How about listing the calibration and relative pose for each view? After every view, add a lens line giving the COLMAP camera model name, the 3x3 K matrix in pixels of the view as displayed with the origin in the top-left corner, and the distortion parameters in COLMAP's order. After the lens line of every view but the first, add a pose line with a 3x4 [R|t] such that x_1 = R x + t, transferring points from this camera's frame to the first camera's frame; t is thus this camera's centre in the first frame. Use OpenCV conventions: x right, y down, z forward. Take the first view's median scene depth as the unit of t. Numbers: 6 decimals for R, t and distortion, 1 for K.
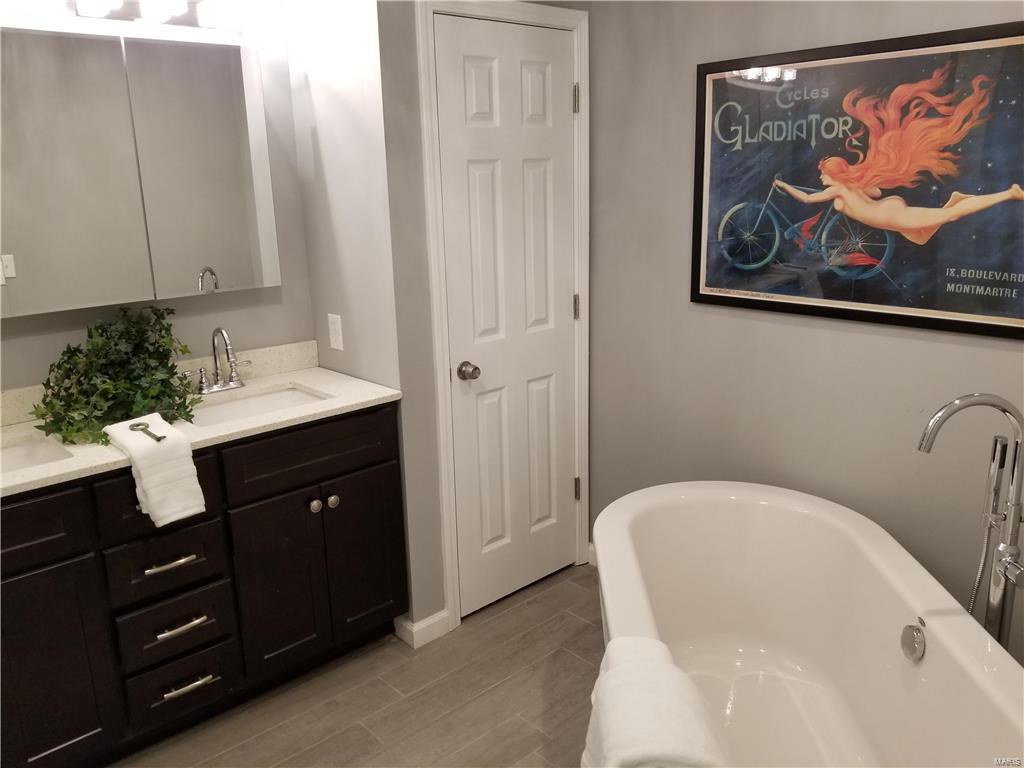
lens RADIAL K [[811.6, 0, 501.7], [0, 811.6, 380.1], [0, 0, 1]] dist [0.074041, -0.147006]
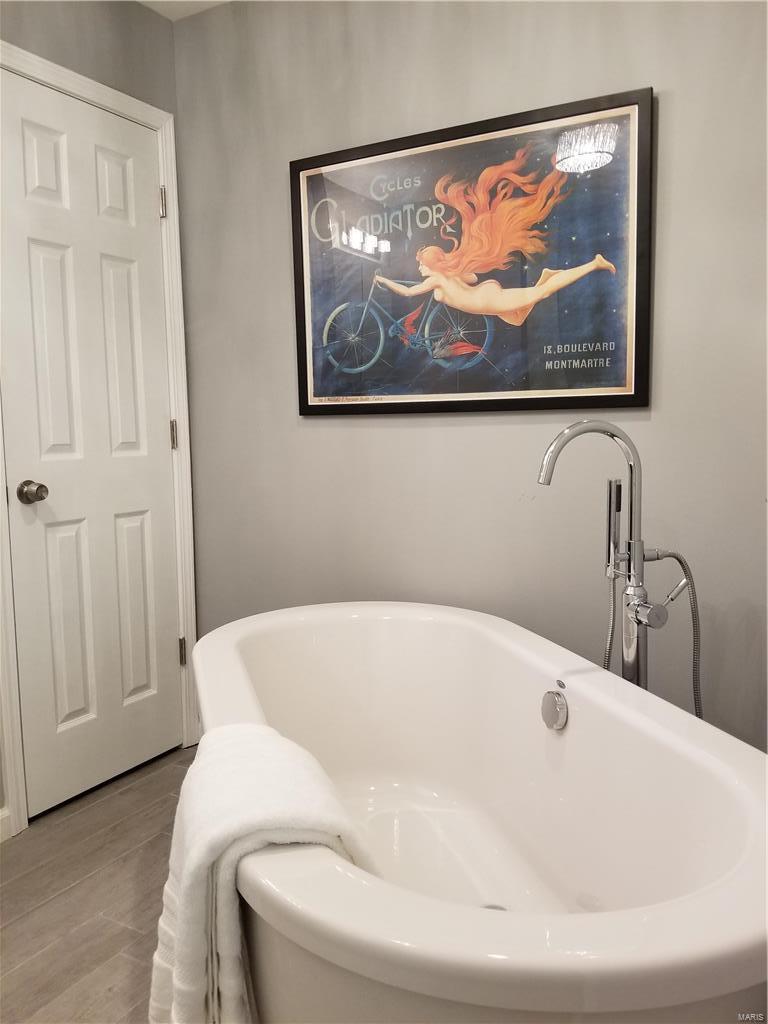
lens RADIAL K [[811.6, 0, 399.9], [0, 811.6, 490.6], [0, 0, 1]] dist [0.074041, -0.147006]
pose [[0.944785, -0.017876, 0.327203, 0.040179], [0.070451, 0.986242, -0.149542, 0.143663], [-0.320028, 0.164336, 0.933046, 0.129188]]
